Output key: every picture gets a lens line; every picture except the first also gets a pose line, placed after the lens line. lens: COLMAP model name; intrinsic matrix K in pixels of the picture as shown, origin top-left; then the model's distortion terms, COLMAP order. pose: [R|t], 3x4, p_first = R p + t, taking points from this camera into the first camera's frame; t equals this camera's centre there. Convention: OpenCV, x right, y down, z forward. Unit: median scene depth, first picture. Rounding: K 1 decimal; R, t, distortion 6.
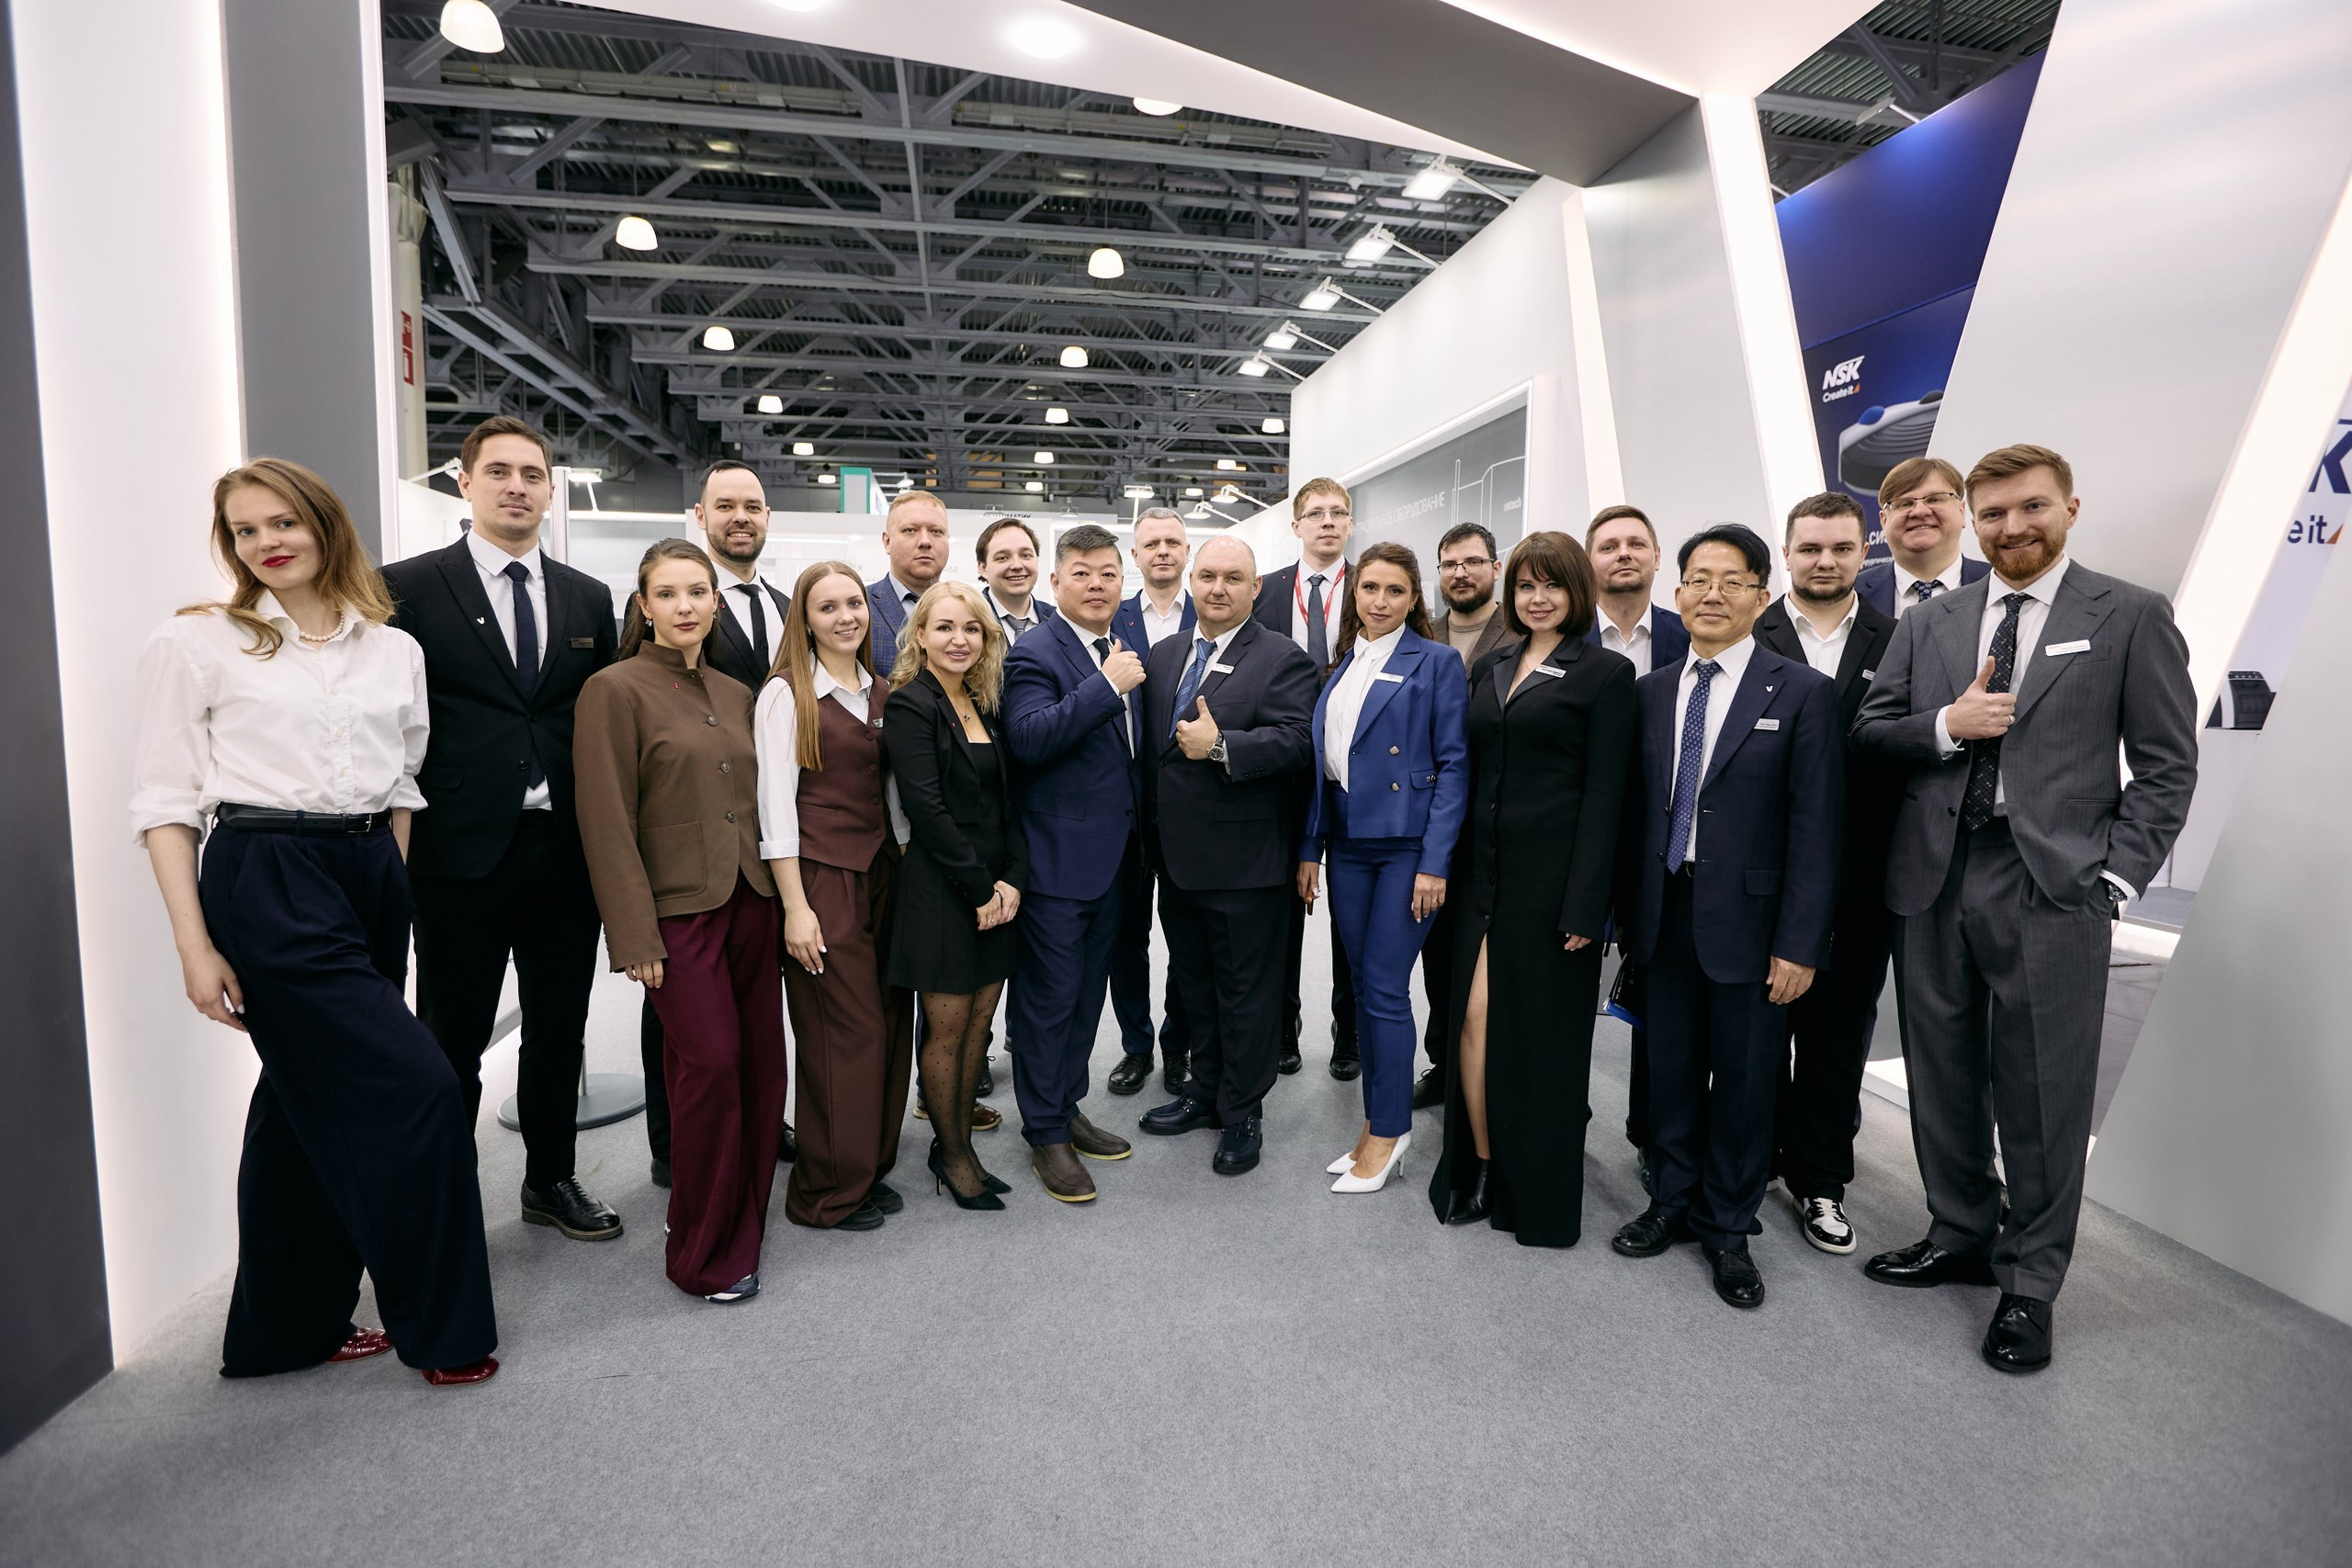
lens RADIAL K [[1136.0, 0, 1195.2], [0, 1136.0, 771.2], [0, 0, 1]] dist [-0.059175, 0.031161]
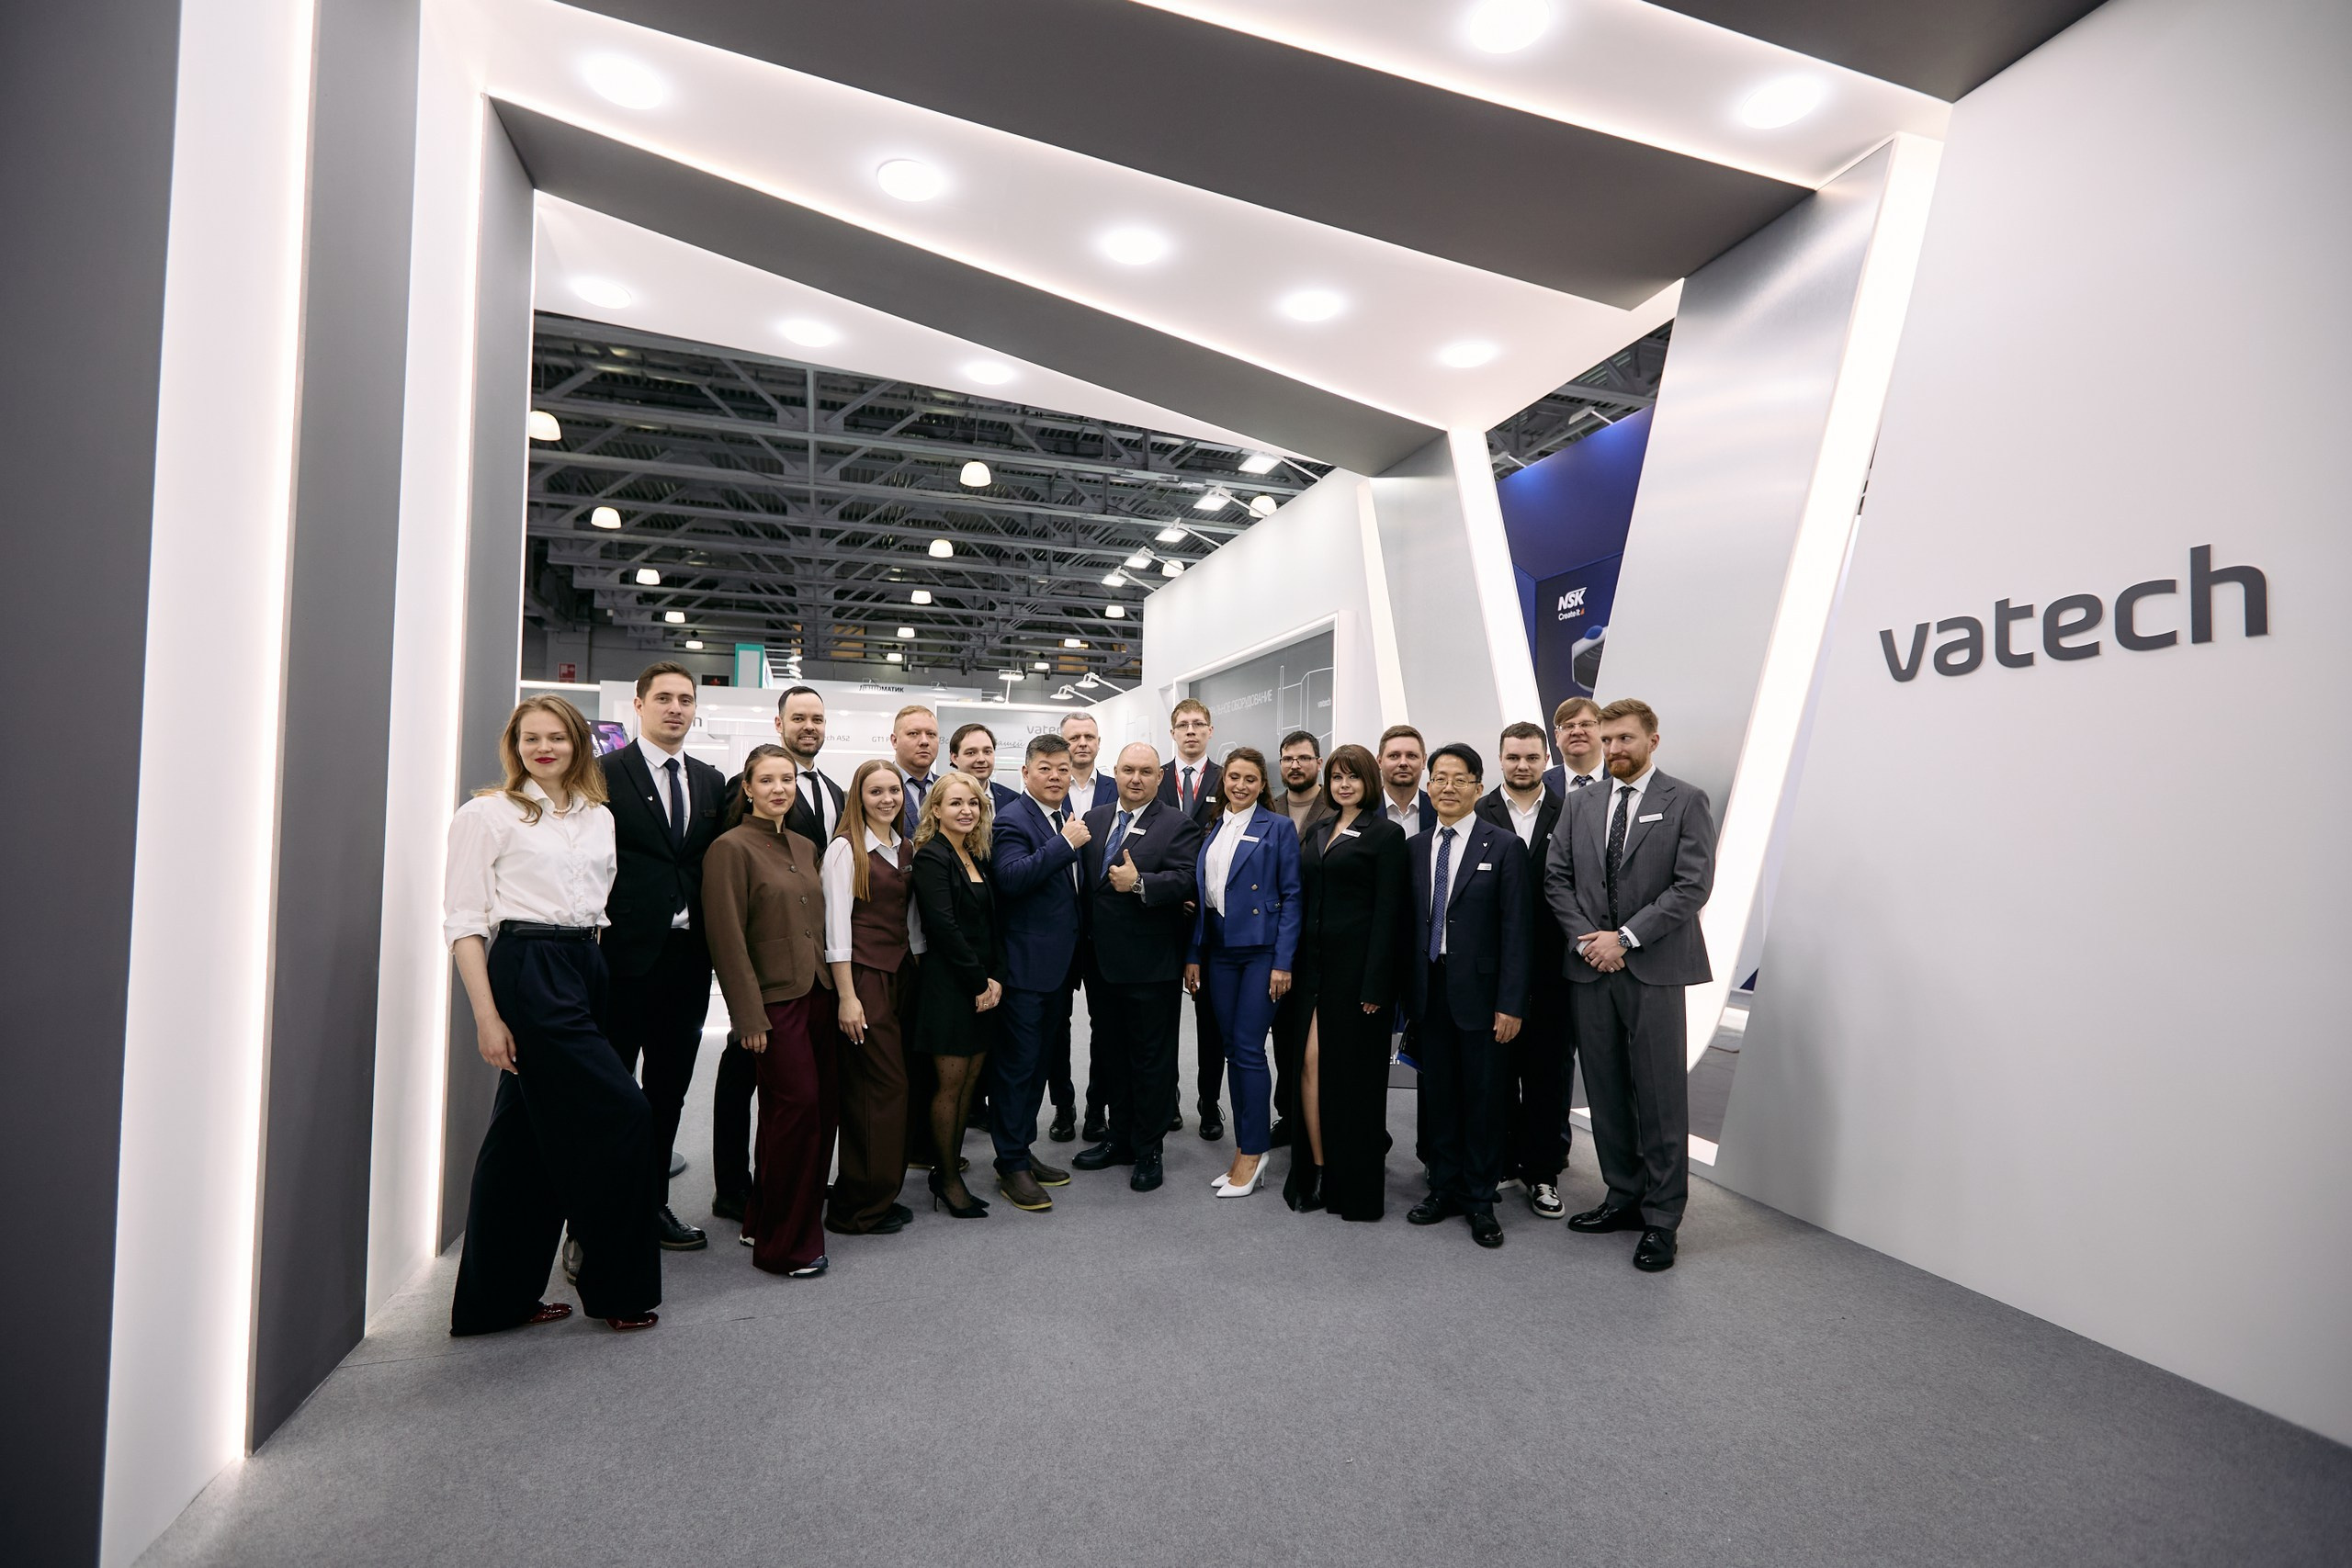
lens RADIAL K [[1084.1, 0, 1172.3], [0, 1084.1, 785.8], [0, 0, 1]] dist [0.000445, -0.000126]
pose [[0.991132, 0.007231, 0.132684, -0.066833], [0.009335, 0.992262, -0.123811, 0.014471], [-0.132552, 0.123952, 0.983395, -0.226700]]
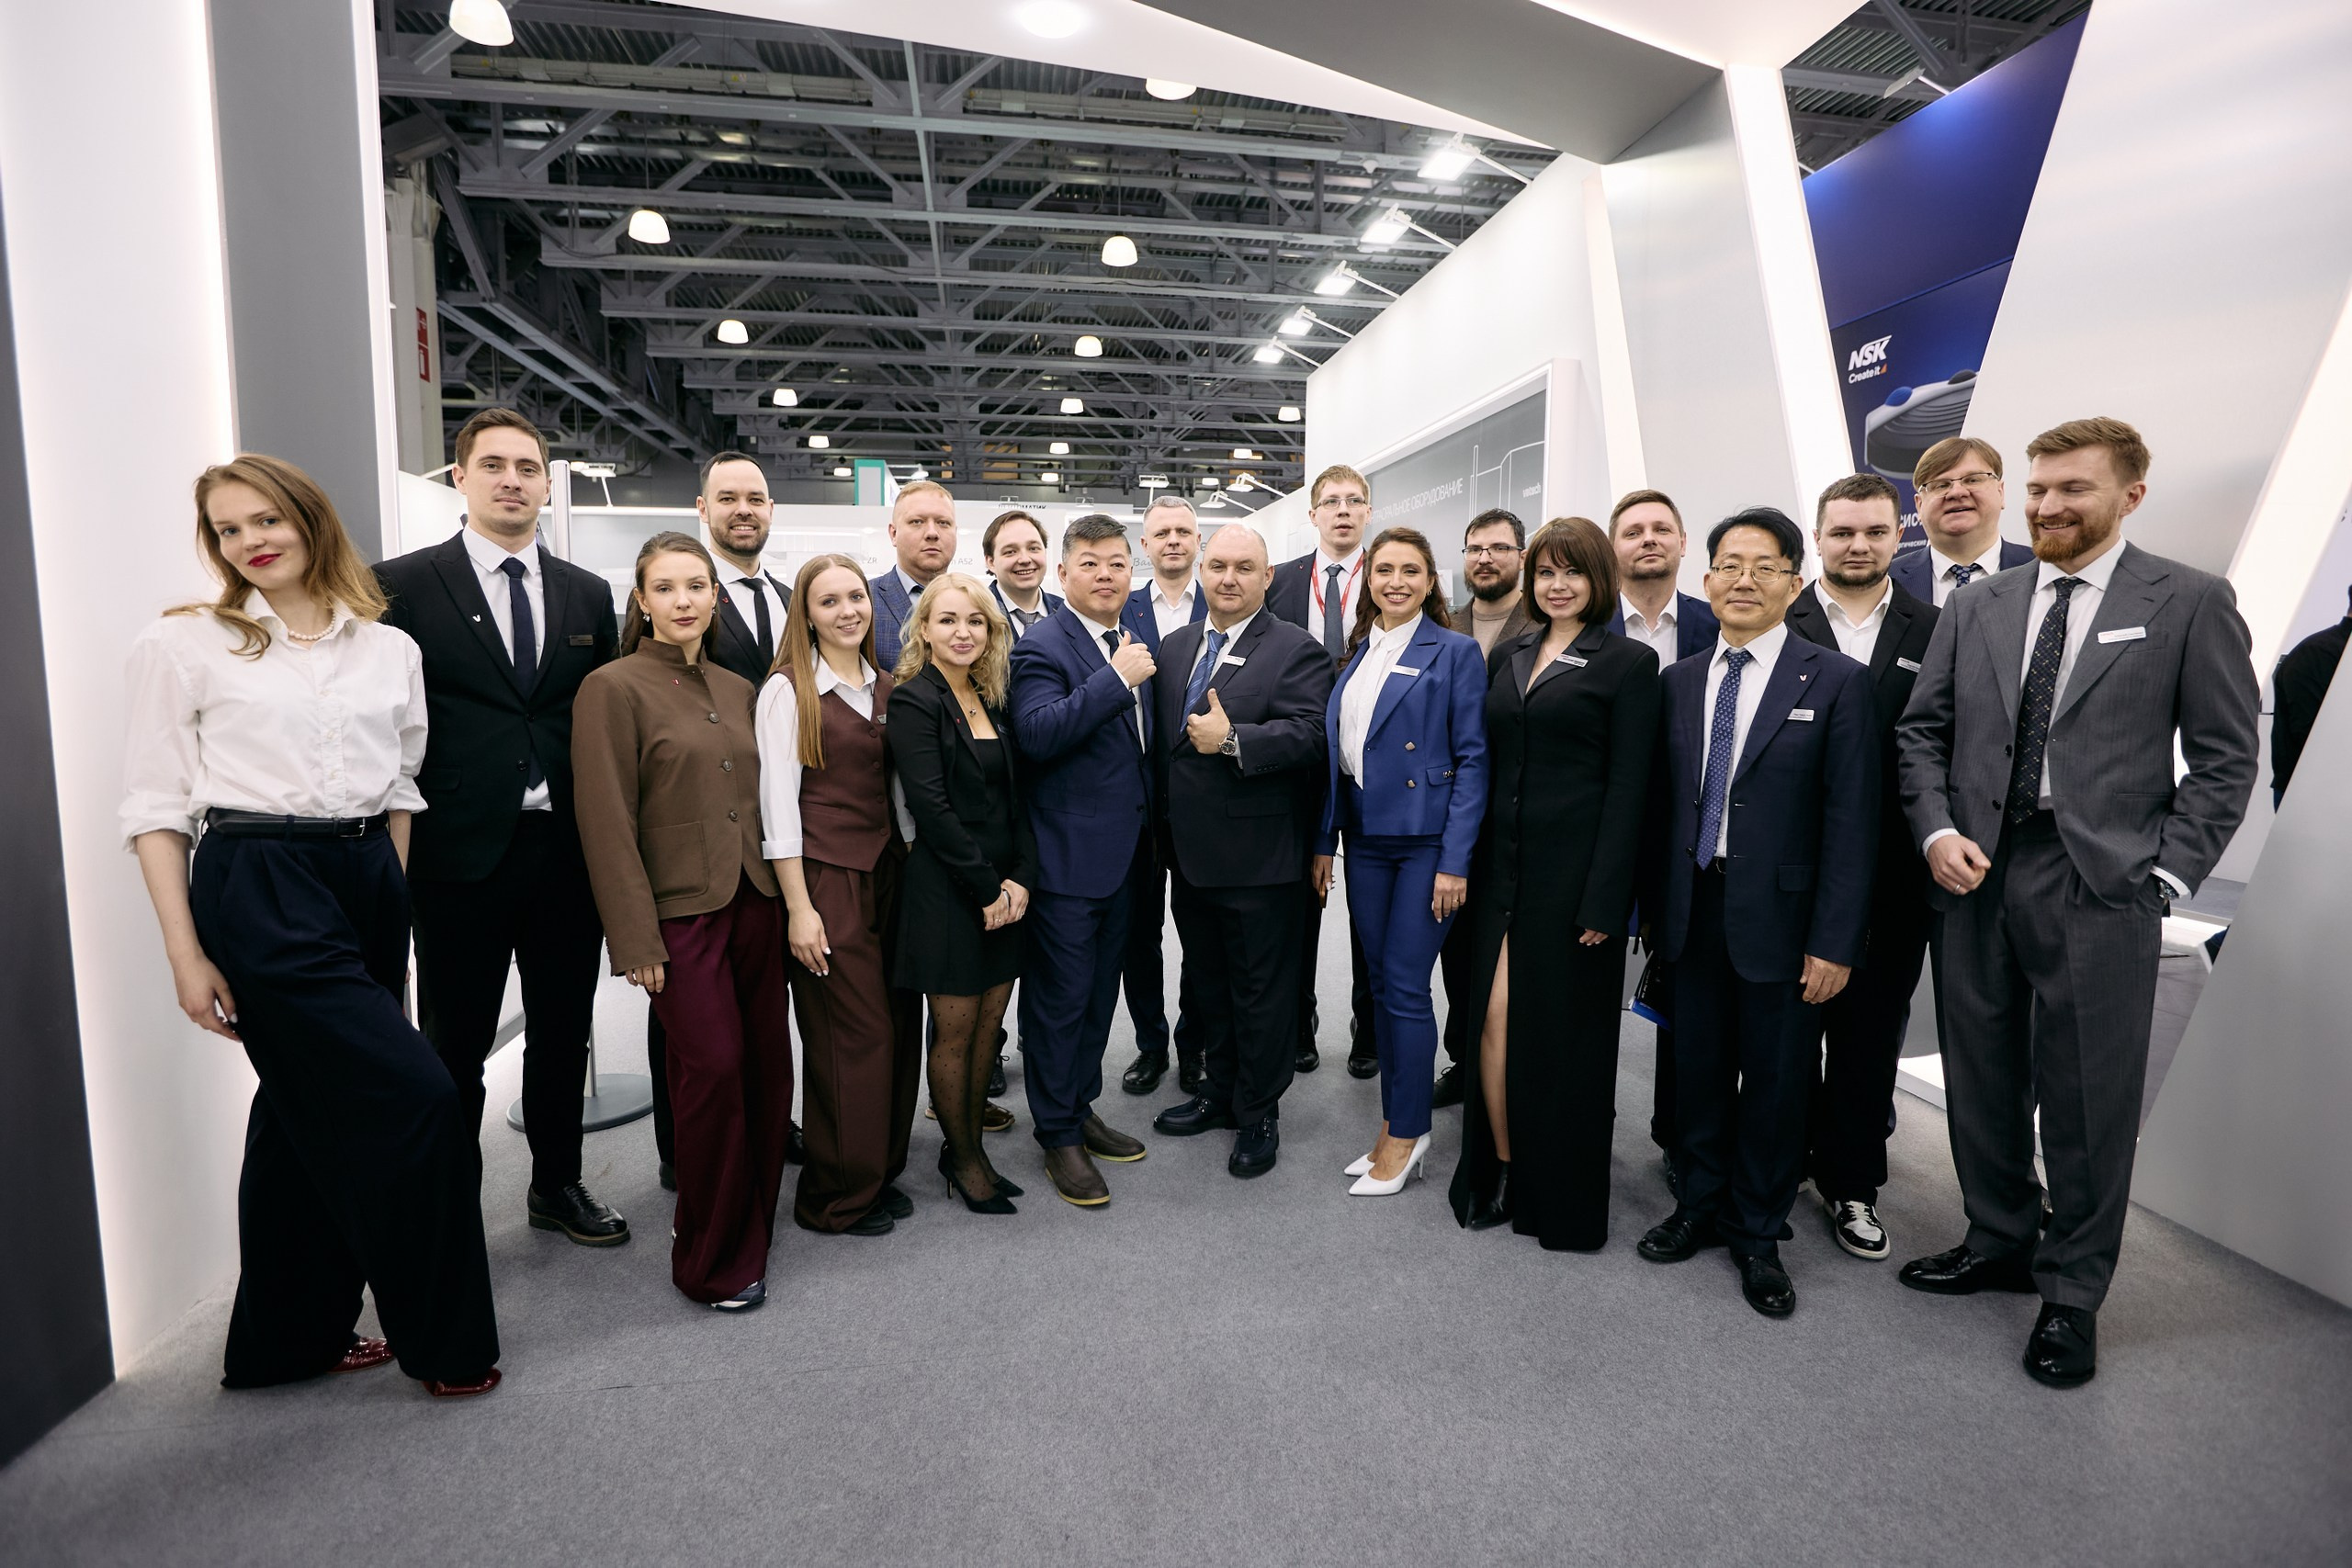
lens RADIAL K [[1134.5, 0, 1197.9], [0, 1134.5, 774.8], [0, 0, 1]] dist [-0.058300, 0.030149]
pose [[0.999883, -0.005901, -0.014118, 0.002884], [0.006068, 0.999912, 0.011806, -0.002257], [0.014047, -0.011890, 0.999831, 0.013317]]
